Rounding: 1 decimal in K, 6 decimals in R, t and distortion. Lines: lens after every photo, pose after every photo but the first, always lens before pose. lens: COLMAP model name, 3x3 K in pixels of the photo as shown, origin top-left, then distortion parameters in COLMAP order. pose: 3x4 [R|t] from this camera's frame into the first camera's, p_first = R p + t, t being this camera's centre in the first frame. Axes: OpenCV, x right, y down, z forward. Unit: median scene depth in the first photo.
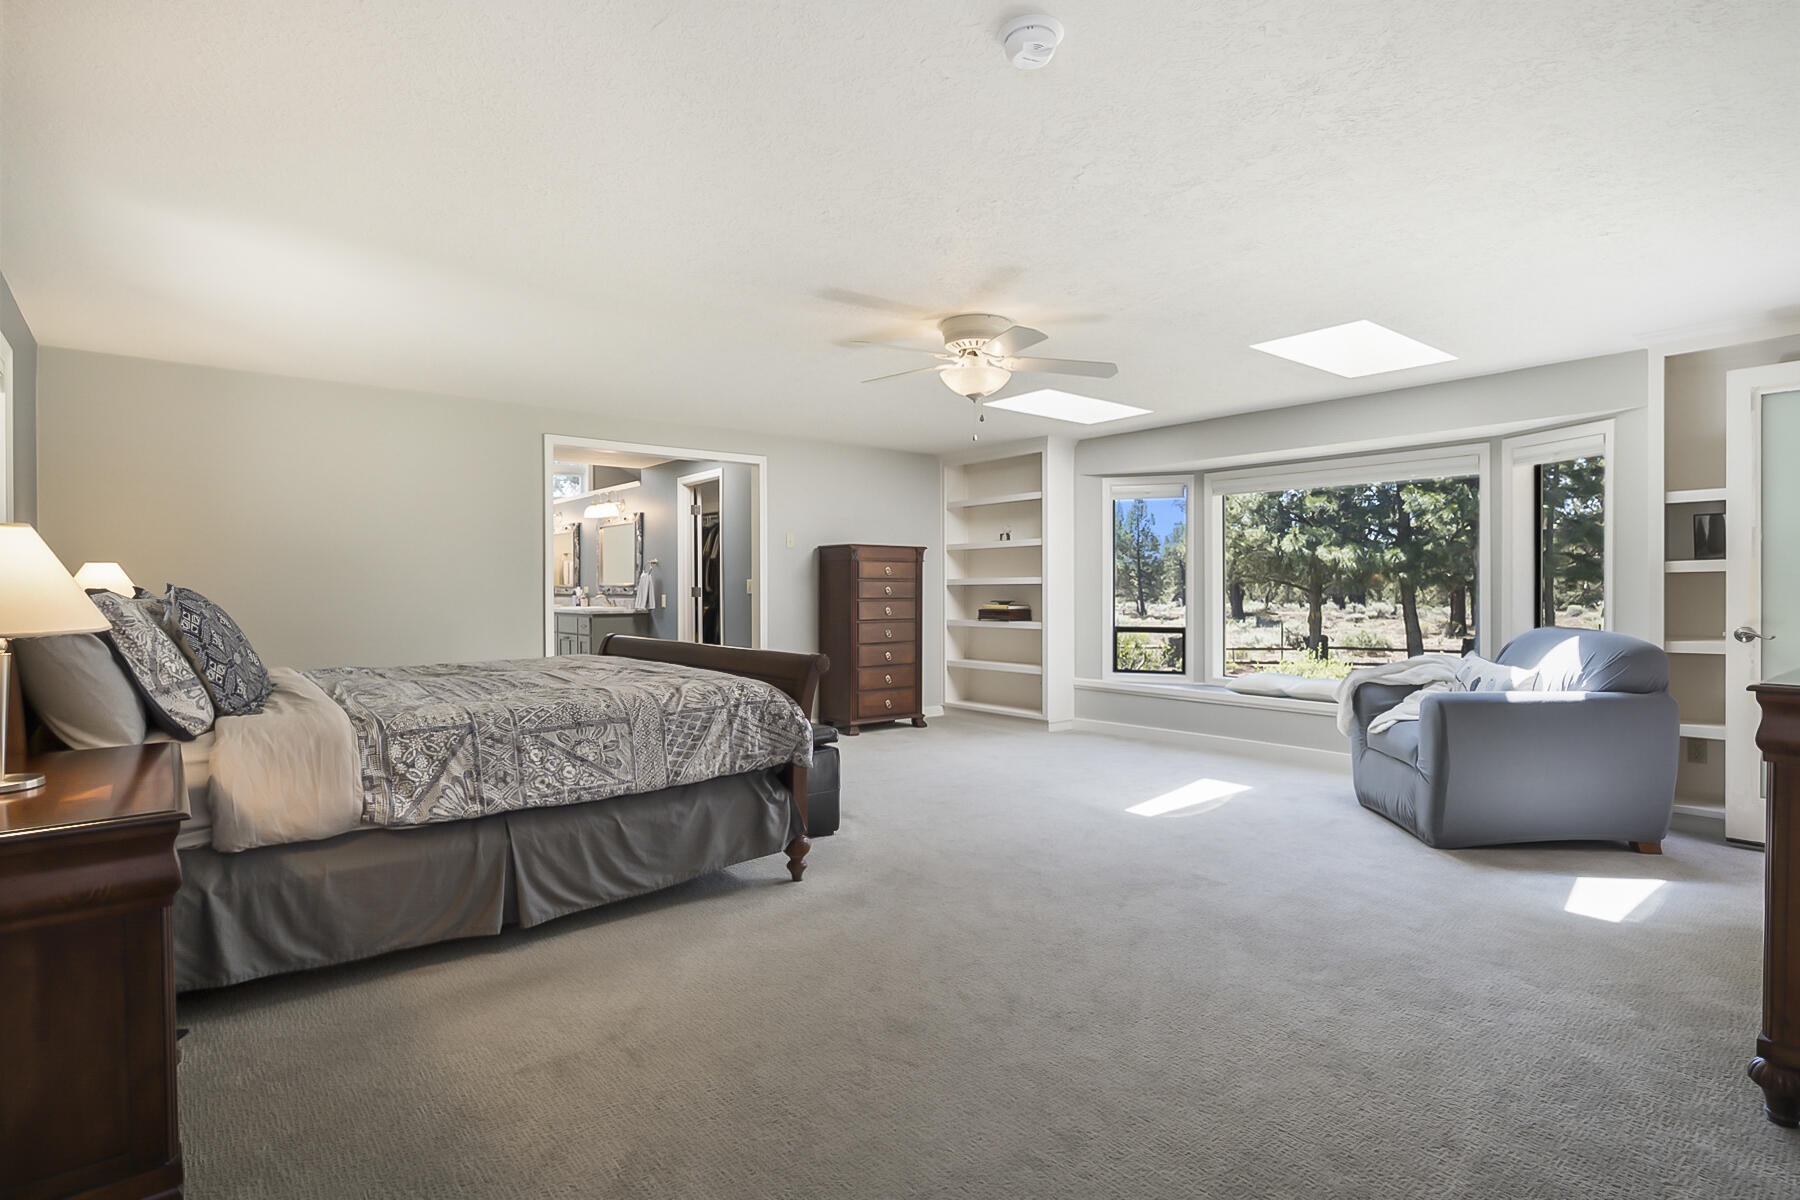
lens RADIAL K [[913.5, 0, 902.2], [0, 913.5, 598.3], [0, 0, 1]] dist [-0.002154, 0.000368]
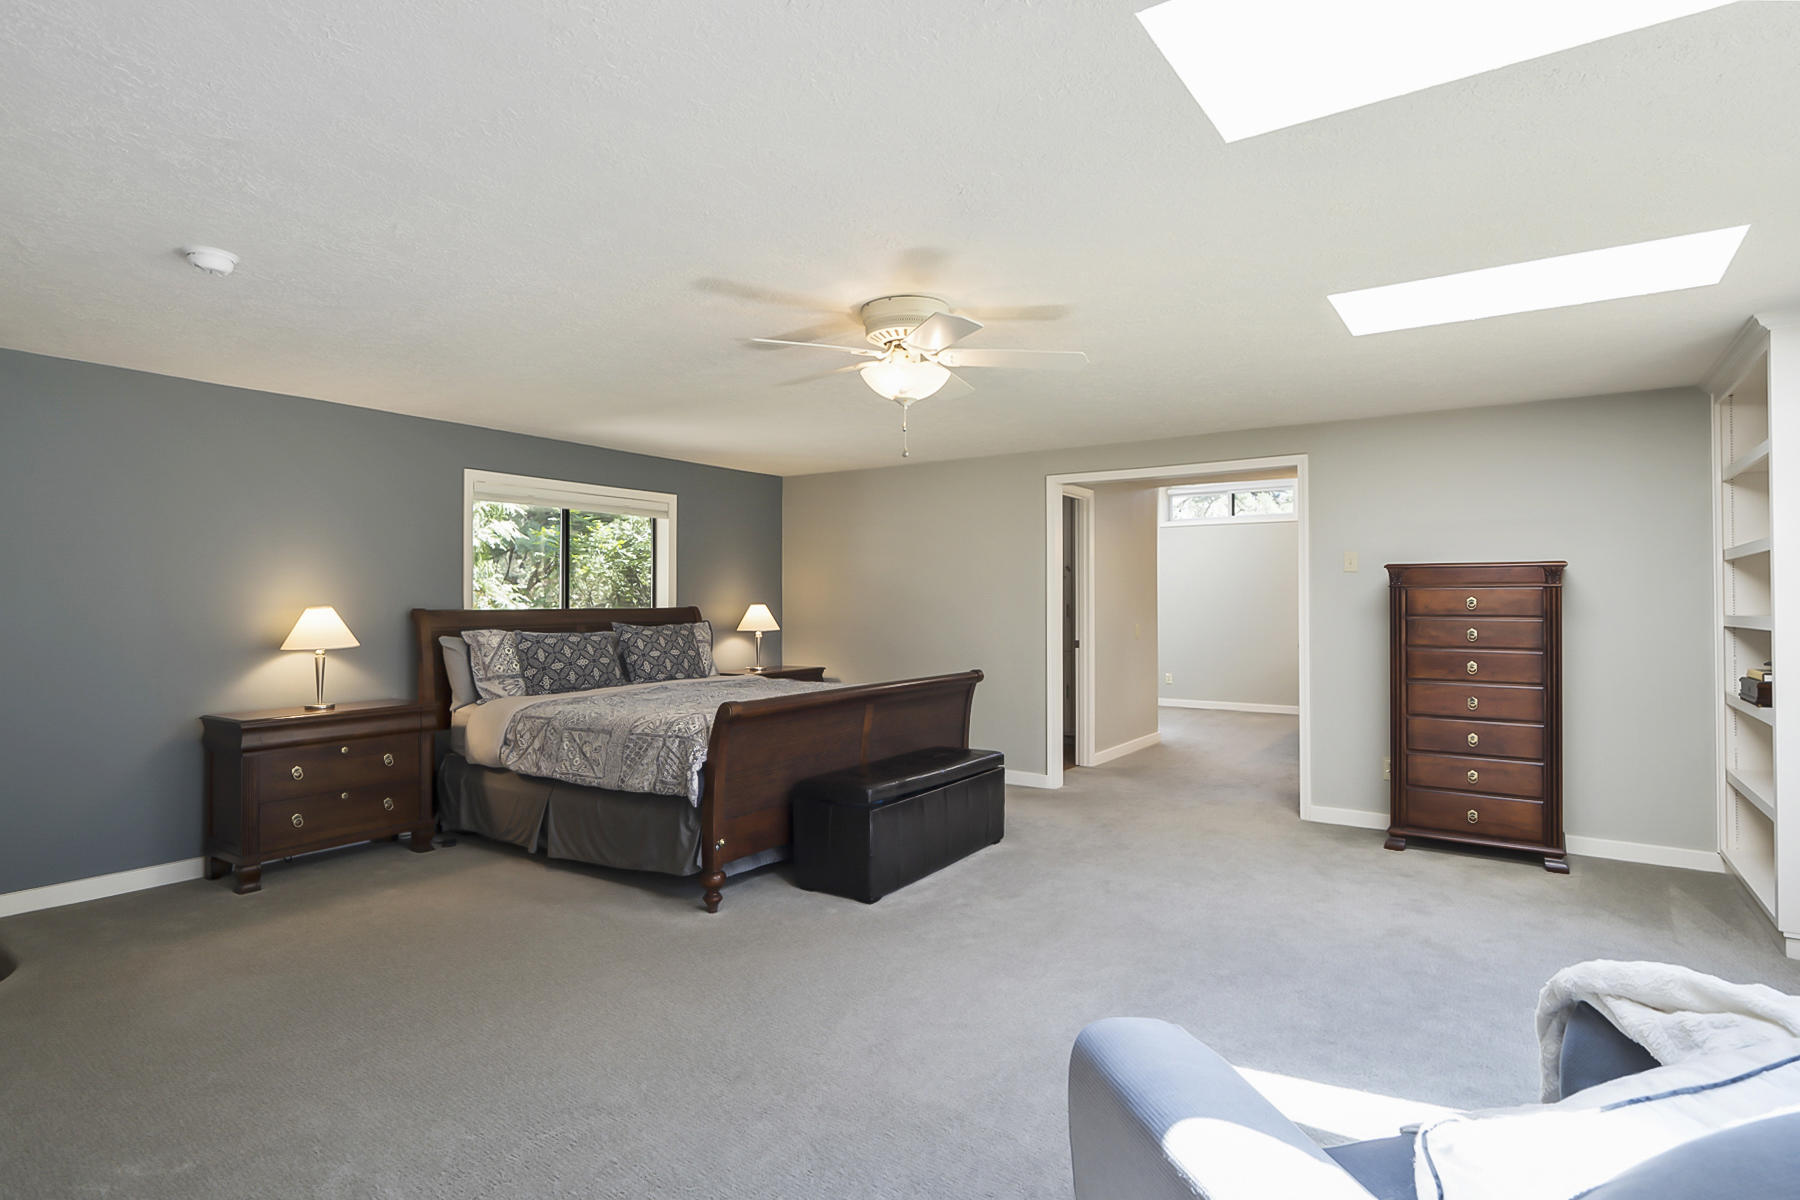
lens RADIAL K [[913.5, 0, 902.1], [0, 913.5, 597.8], [0, 0, 1]] dist [-0.002154, 0.000368]
pose [[0.275652, -0.000615, -0.961257, 1.184961], [-0.005048, 0.999985, -0.002087, -0.067925], [0.961244, 0.005428, 0.275644, 1.123649]]
